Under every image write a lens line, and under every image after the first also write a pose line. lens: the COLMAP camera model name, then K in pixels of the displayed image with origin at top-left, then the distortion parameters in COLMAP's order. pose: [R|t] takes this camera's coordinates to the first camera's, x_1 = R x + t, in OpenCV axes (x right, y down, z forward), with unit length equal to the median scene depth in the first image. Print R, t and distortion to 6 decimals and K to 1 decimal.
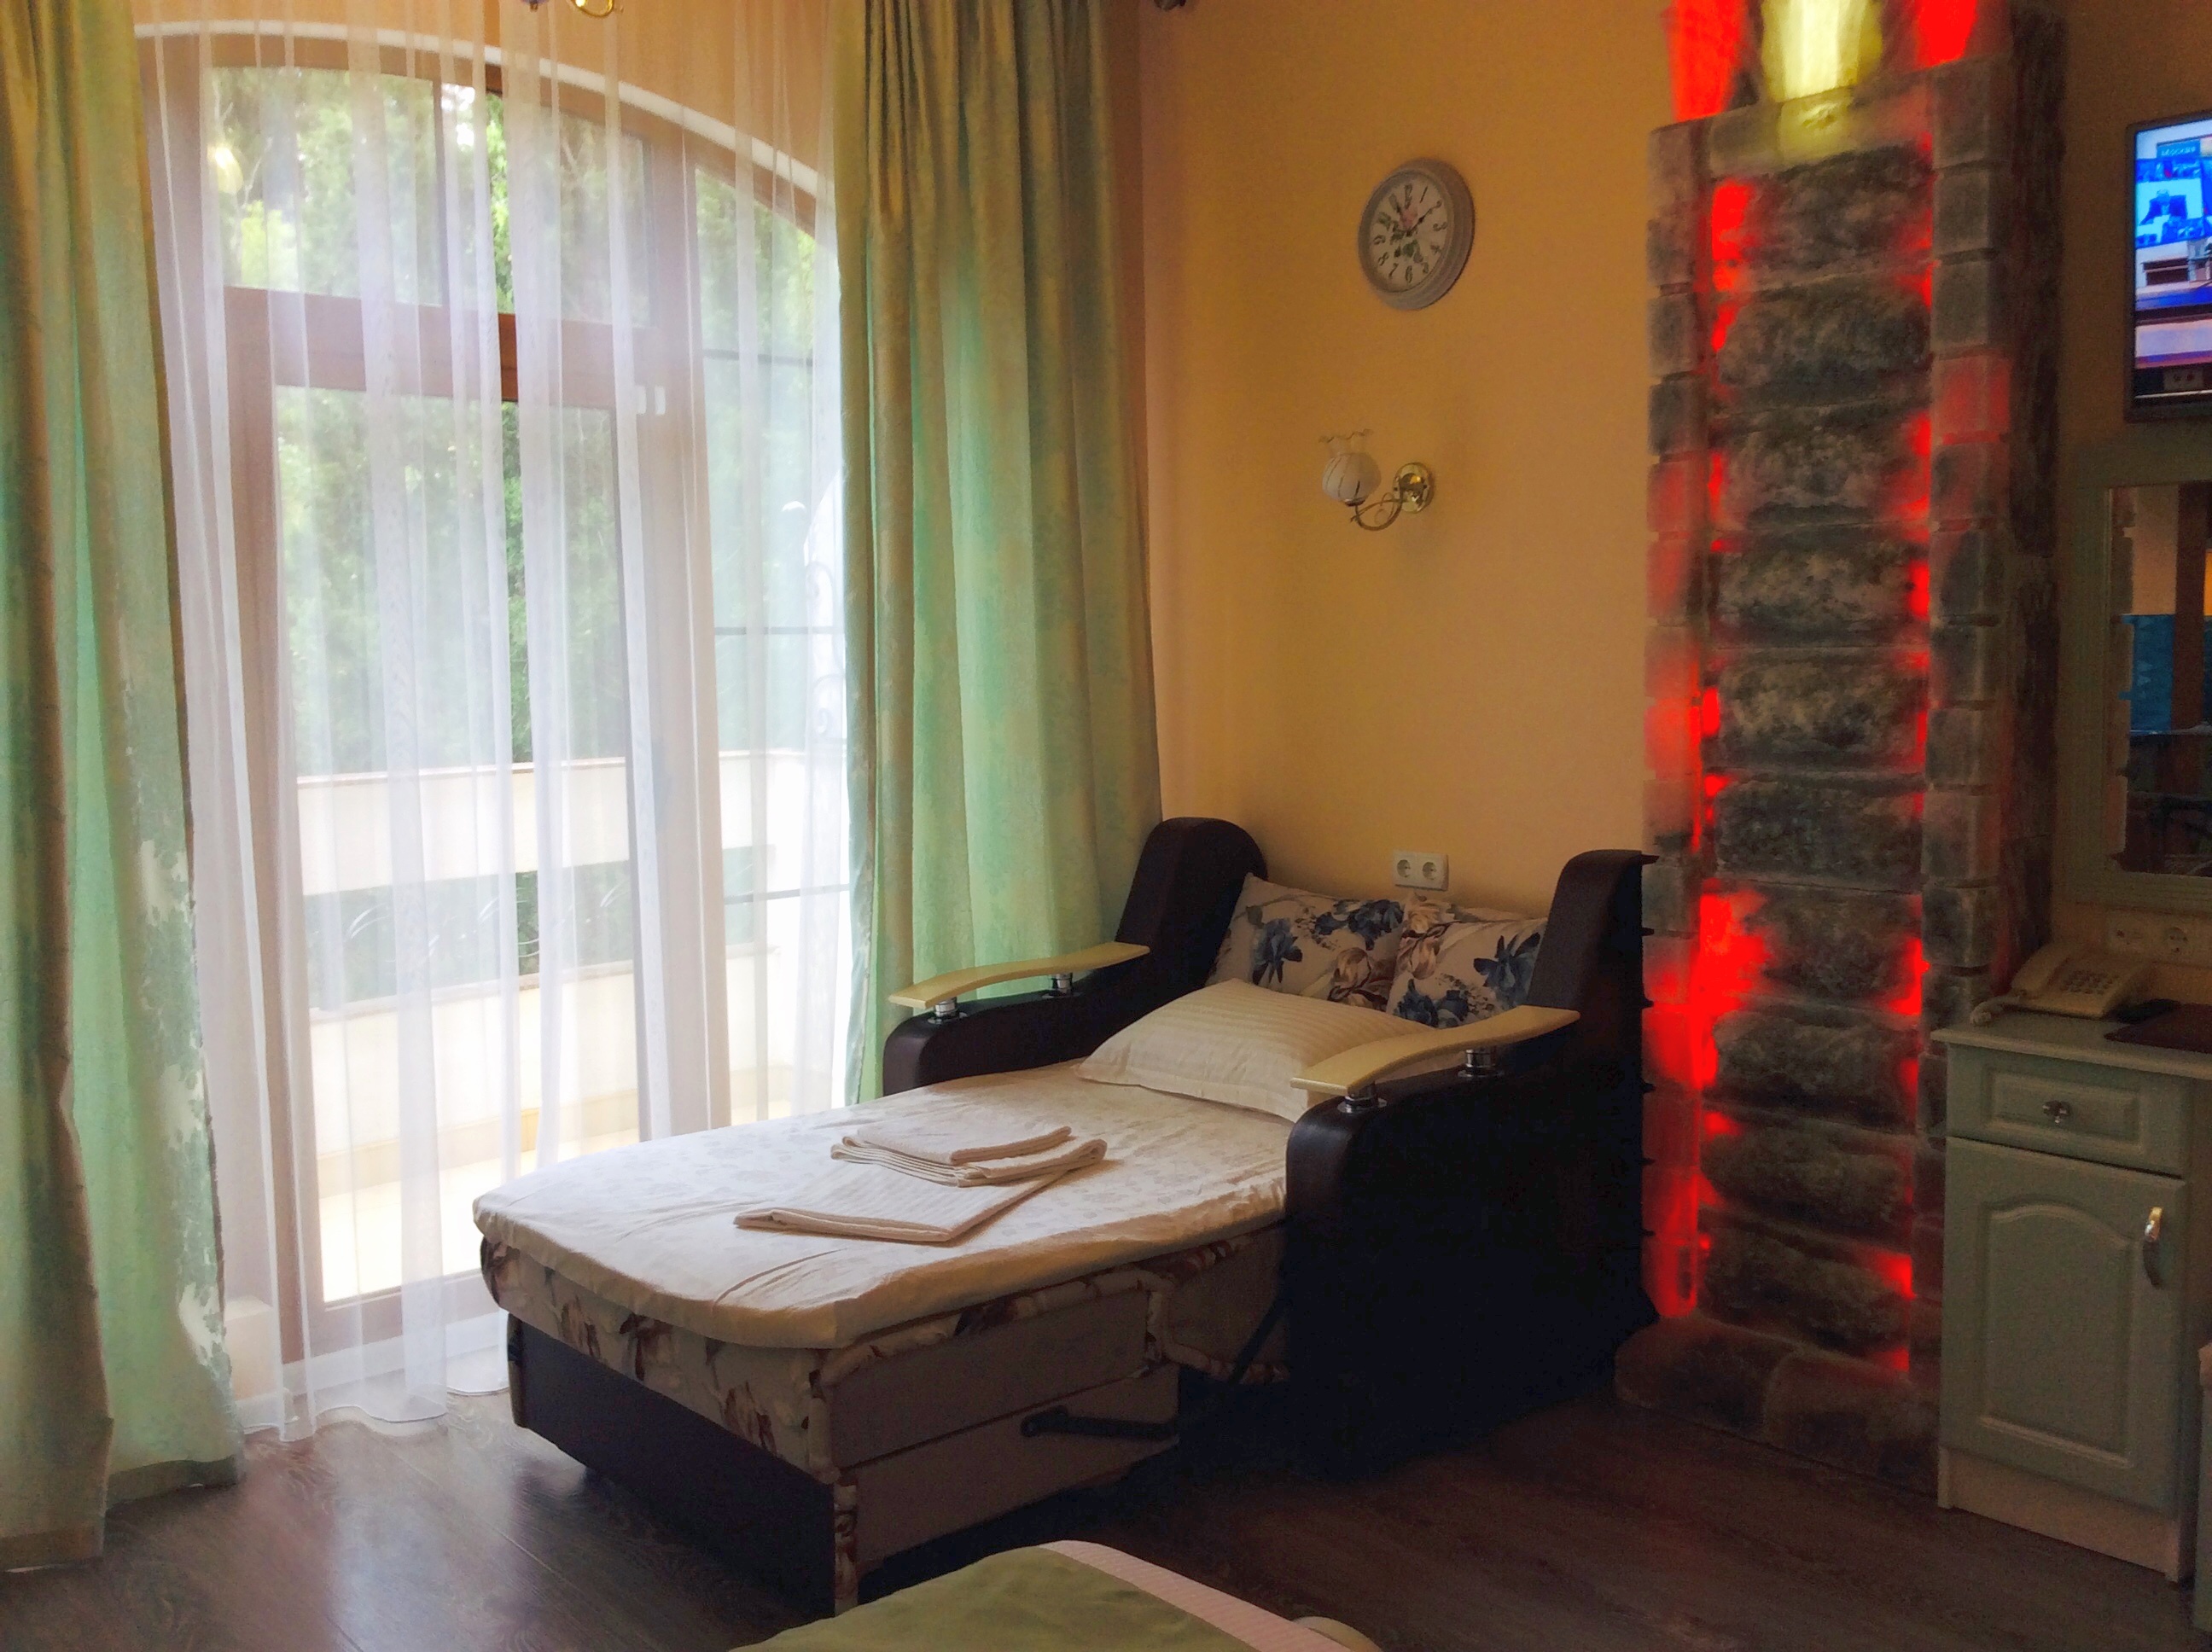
lens RADIAL K [[2016.1, 0, 1104.1], [0, 2016.1, 822.2], [0, 0, 1]] dist [0.068608, -0.133718]
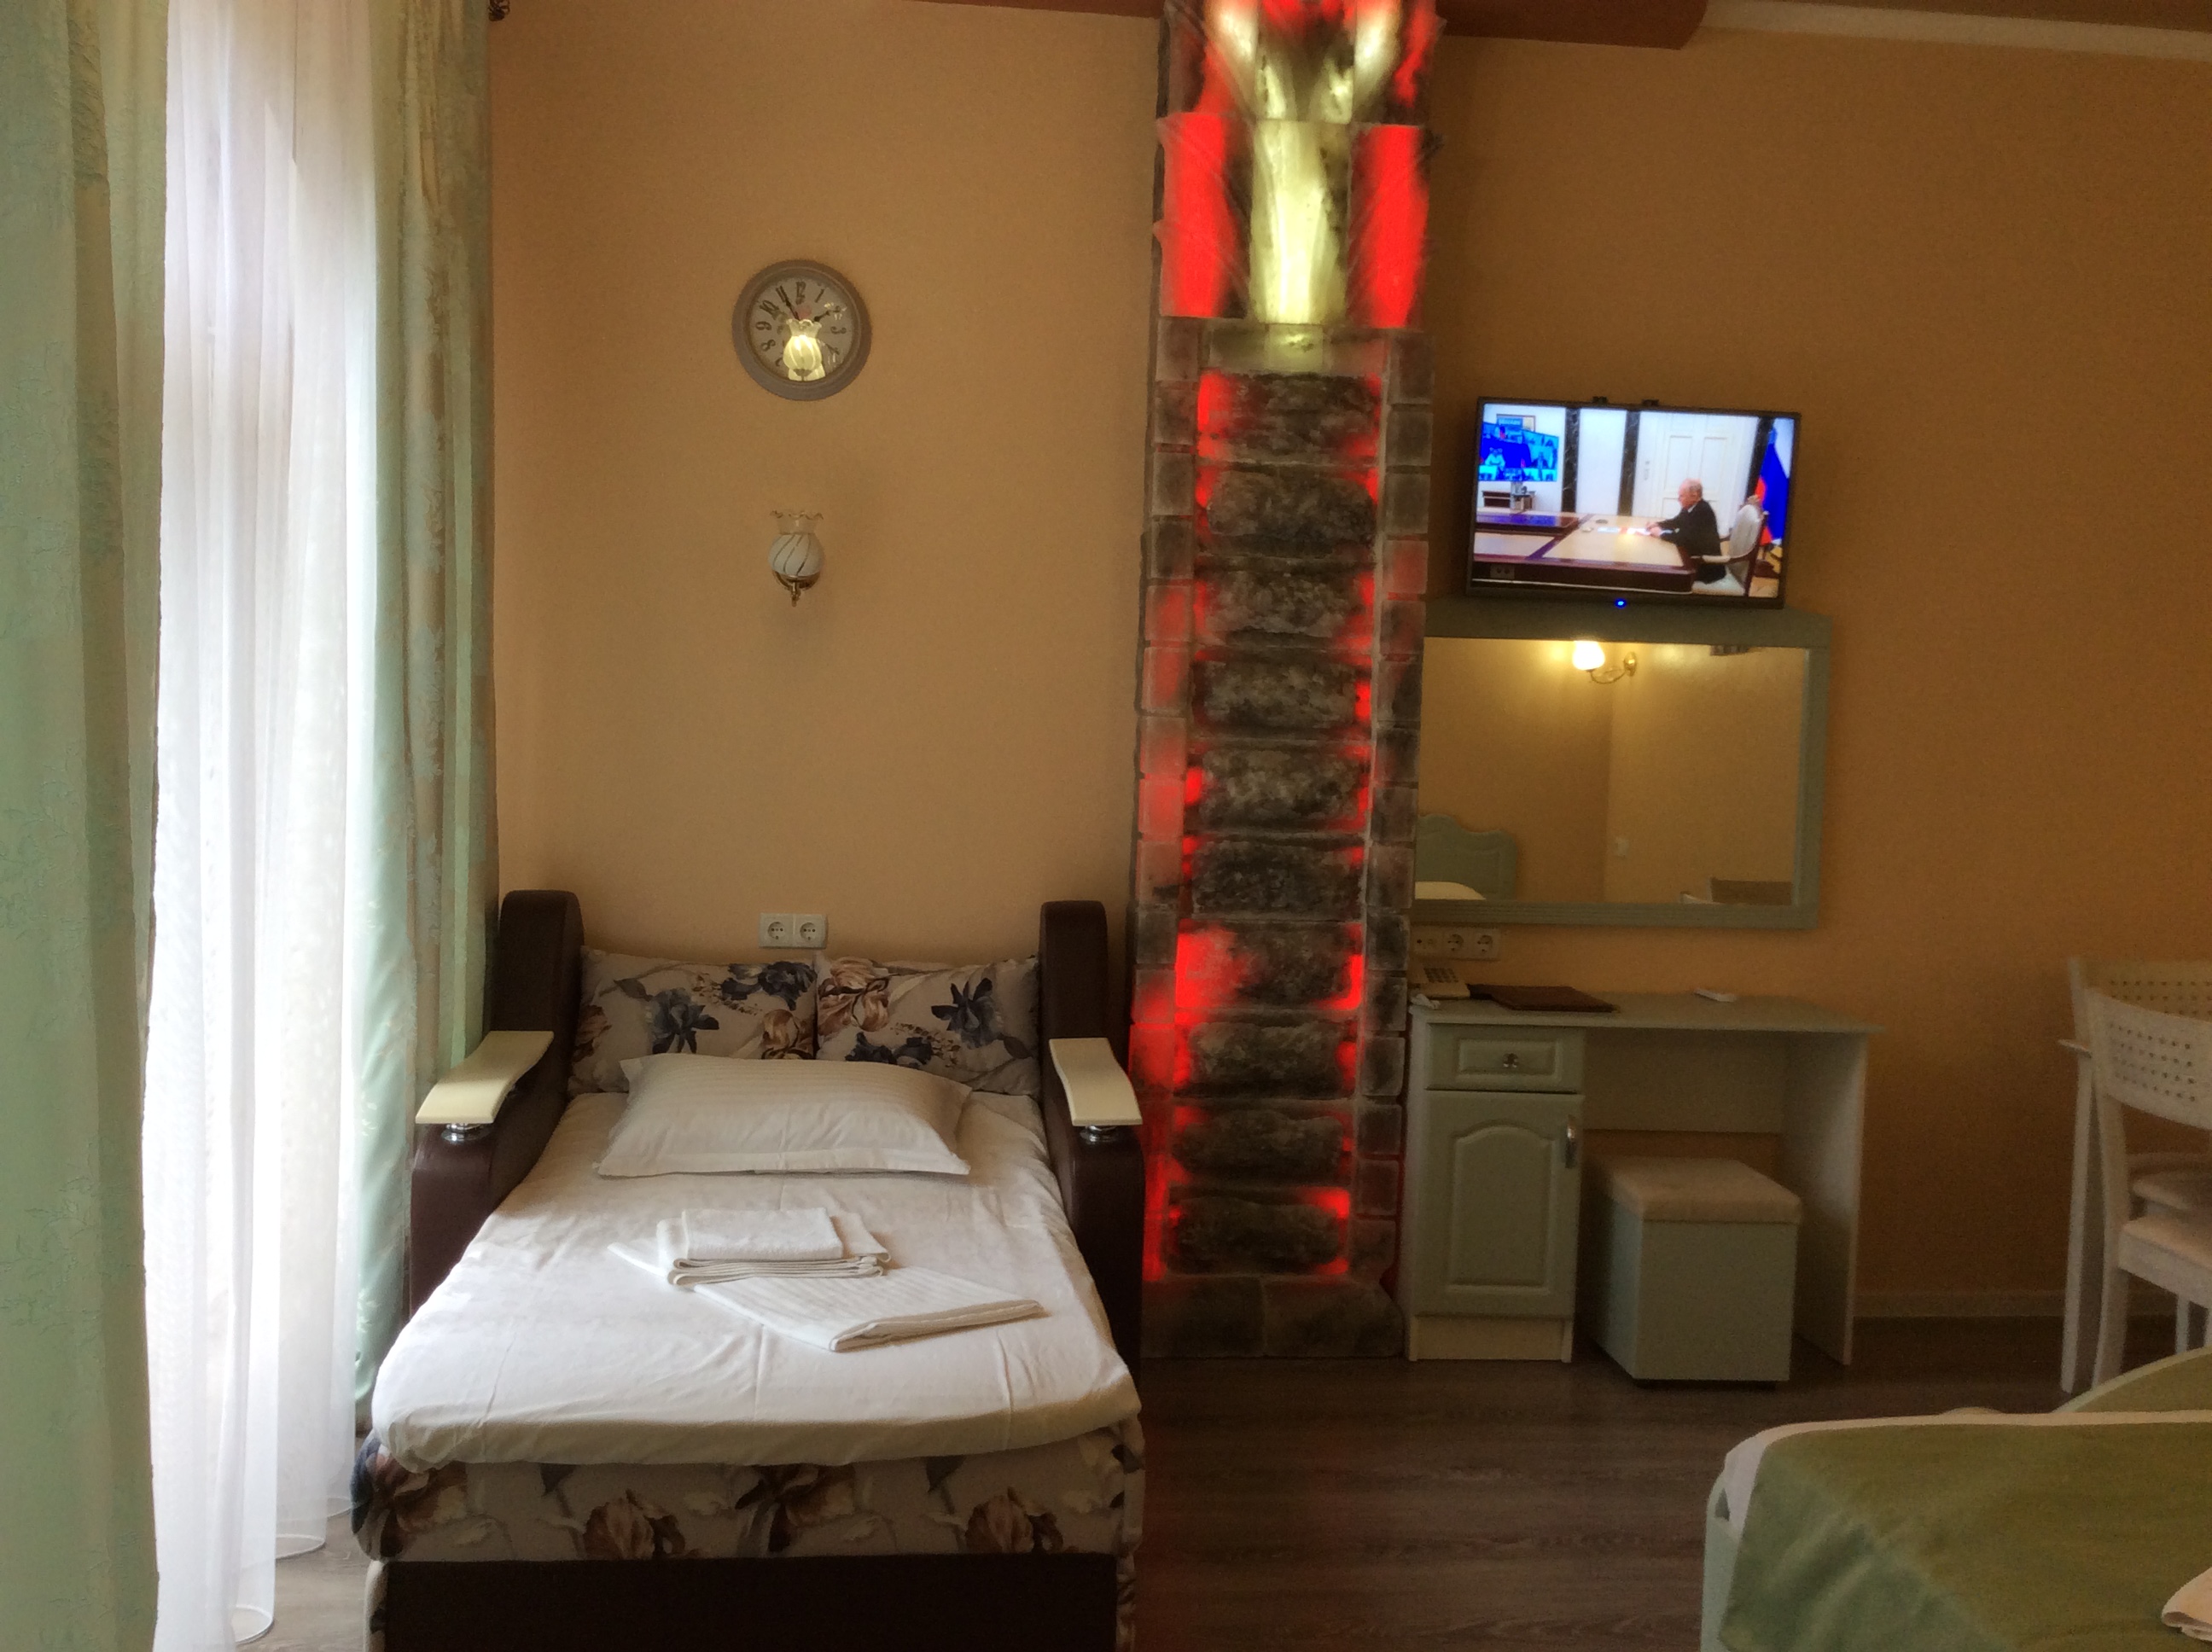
lens RADIAL K [[2016.1, 0, 1106.1], [0, 2016.1, 827.8], [0, 0, 1]] dist [0.068608, -0.133718]
pose [[0.572066, -0.013885, 0.820090, -0.794593], [0.030682, 0.999519, -0.004480, -0.026316], [-0.819634, 0.027725, 0.572217, 0.345618]]
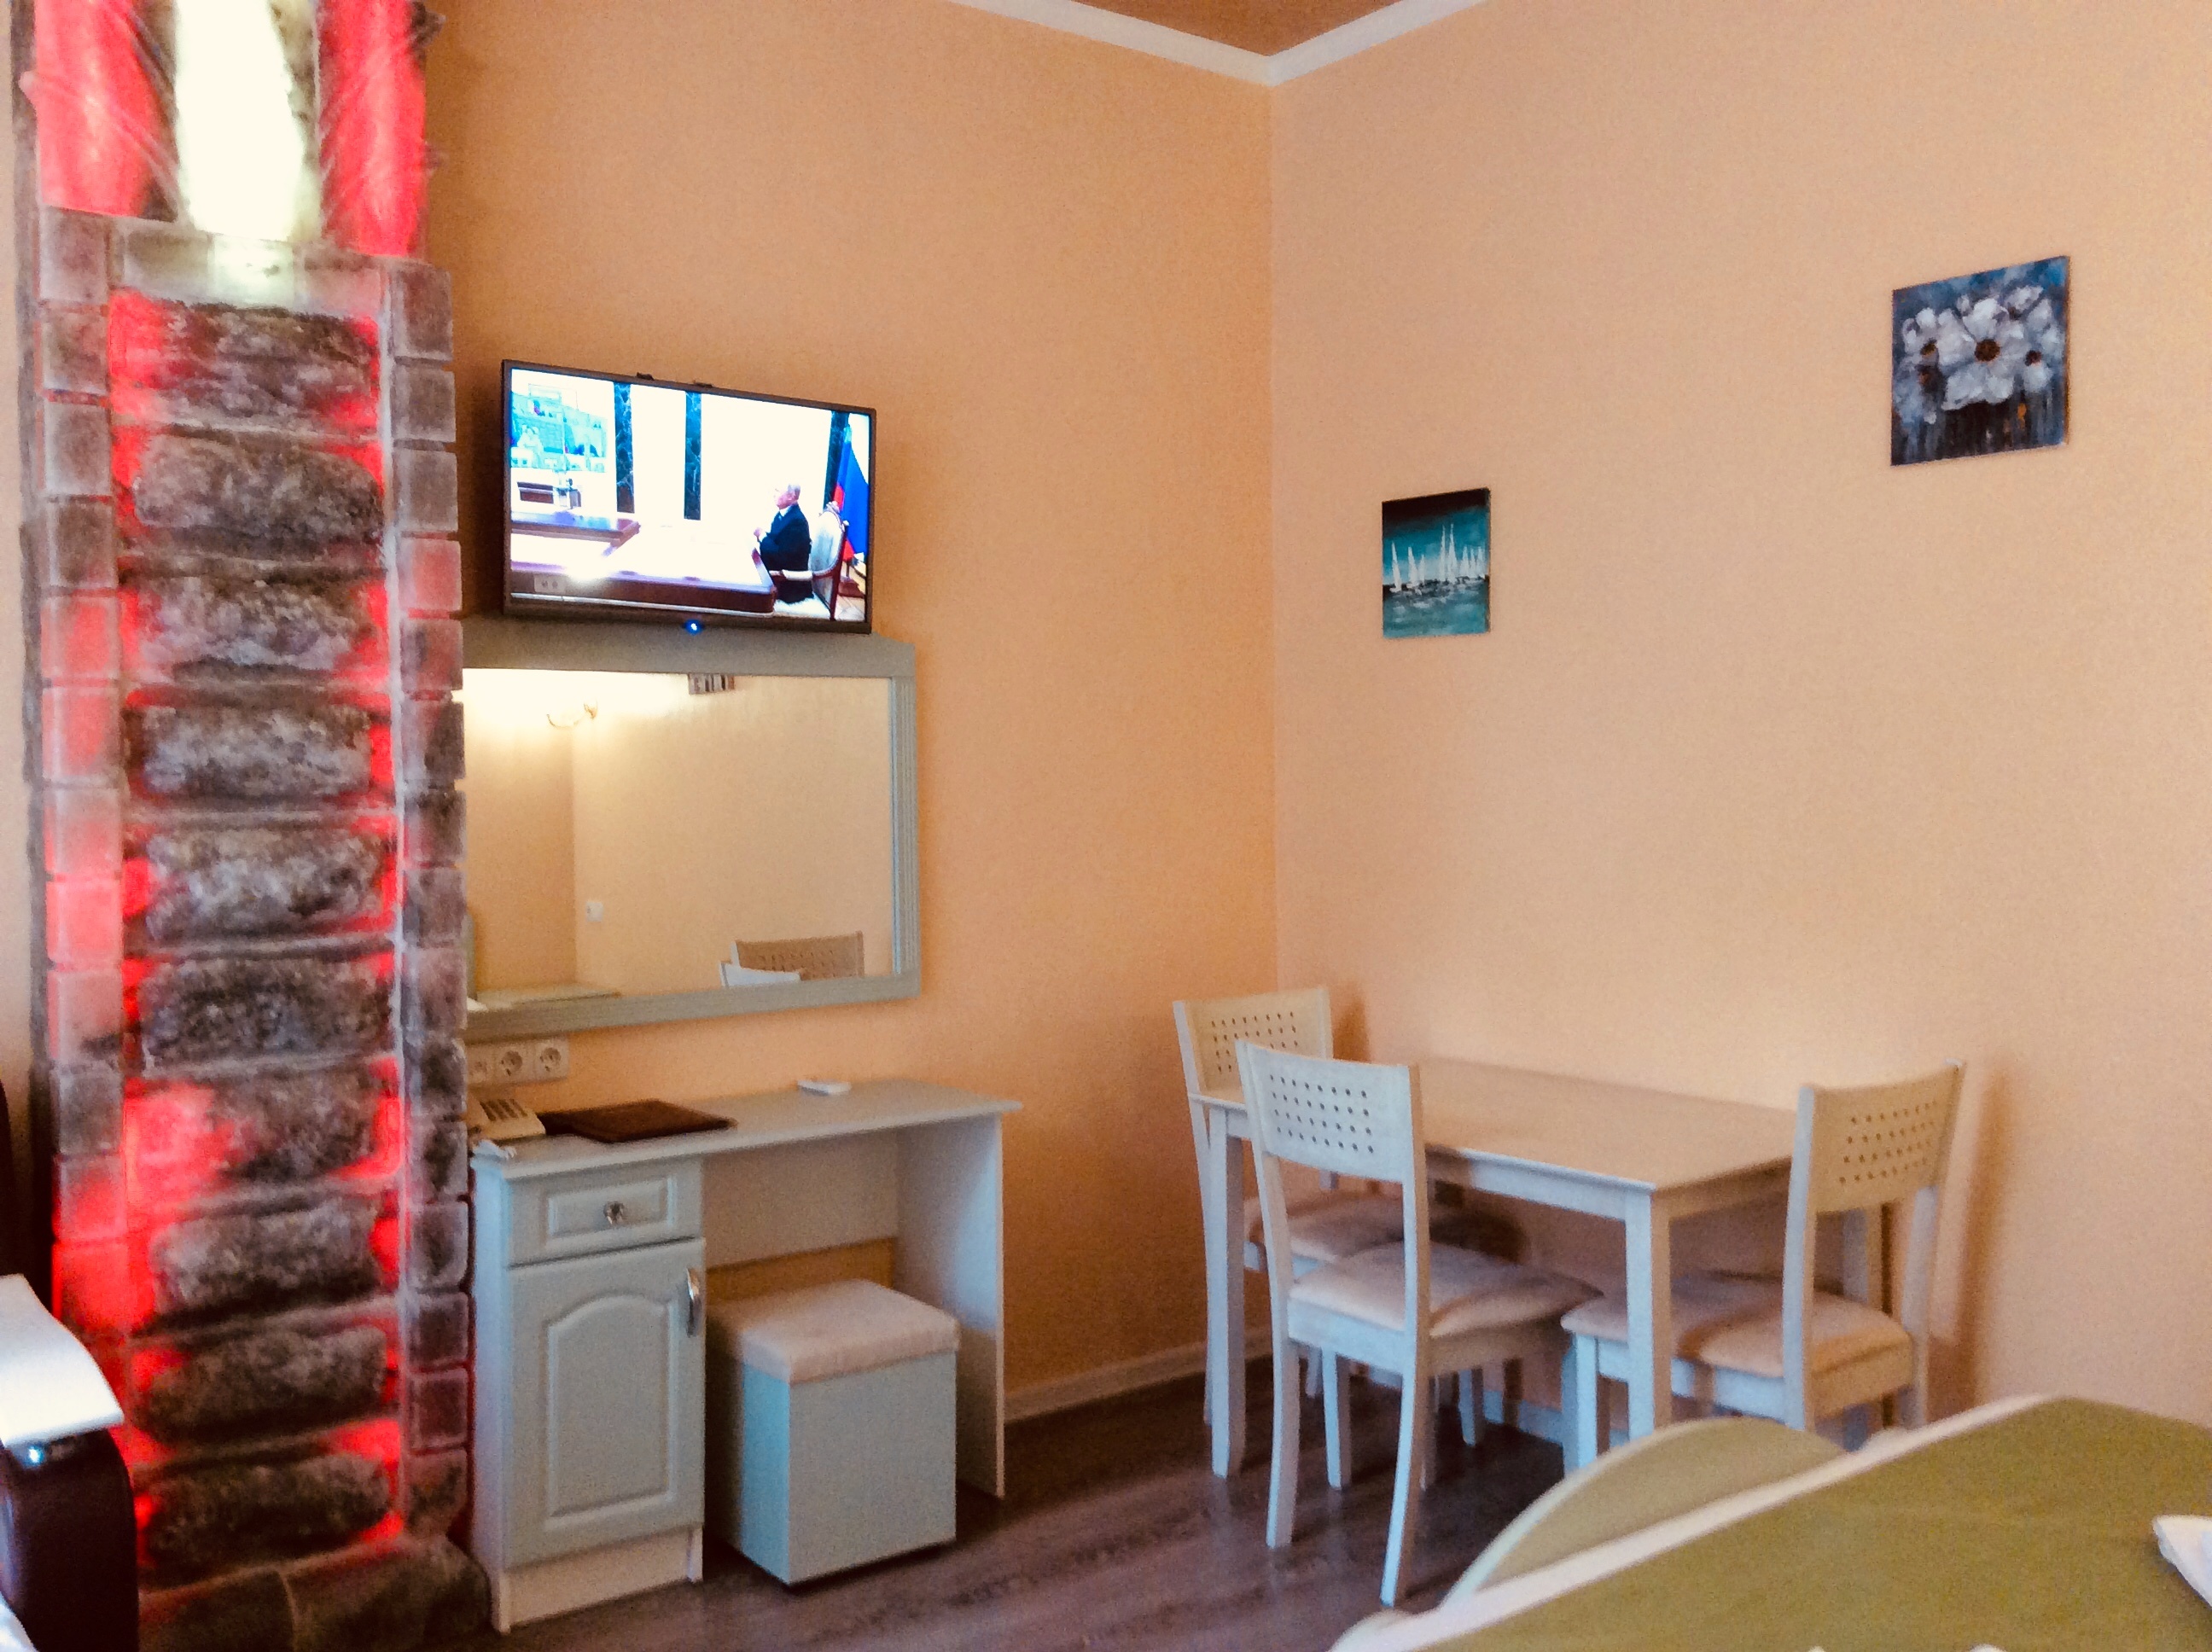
lens RADIAL K [[2016.1, 0, 1114.4], [0, 2016.1, 819.2], [0, 0, 1]] dist [0.068608, -0.133718]
pose [[0.057151, -0.006701, 0.998343, -0.573542], [0.097503, 0.995235, 0.001099, -0.045827], [-0.993593, 0.097279, 0.057532, 0.555672]]
